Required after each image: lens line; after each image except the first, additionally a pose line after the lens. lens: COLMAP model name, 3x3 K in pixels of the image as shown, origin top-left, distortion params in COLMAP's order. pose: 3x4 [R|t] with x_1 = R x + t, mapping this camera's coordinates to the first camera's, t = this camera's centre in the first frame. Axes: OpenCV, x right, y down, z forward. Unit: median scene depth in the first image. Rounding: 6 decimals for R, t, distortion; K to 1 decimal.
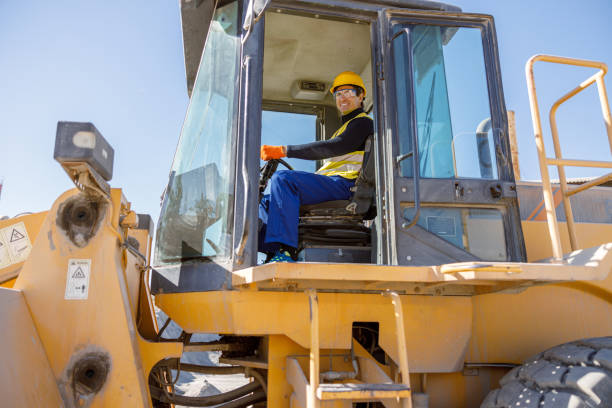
lens RADIAL K [[472.6, 0, 306.0], [0, 472.6, 204.0], [0, 0, 1]] dist [0.000695, -0.000534]
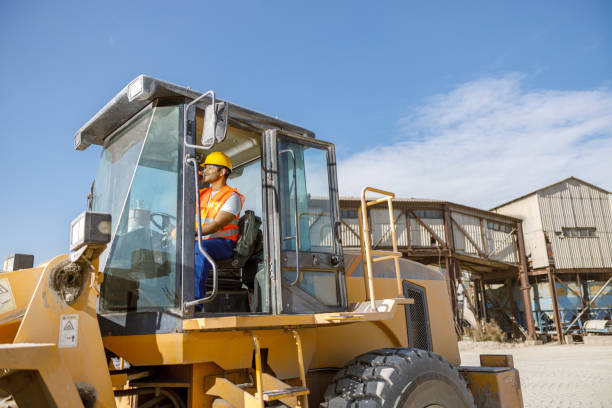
lens RADIAL K [[487.0, 0, 306.0], [0, 487.0, 204.0], [0, 0, 1]] dist [0.001143, 0.000924]
pose [[0.847126, 0.087559, 0.524129, -0.631478], [-0.087522, 0.995851, -0.024904, -0.191488], [-0.524136, -0.024776, 0.851274, -0.405557]]
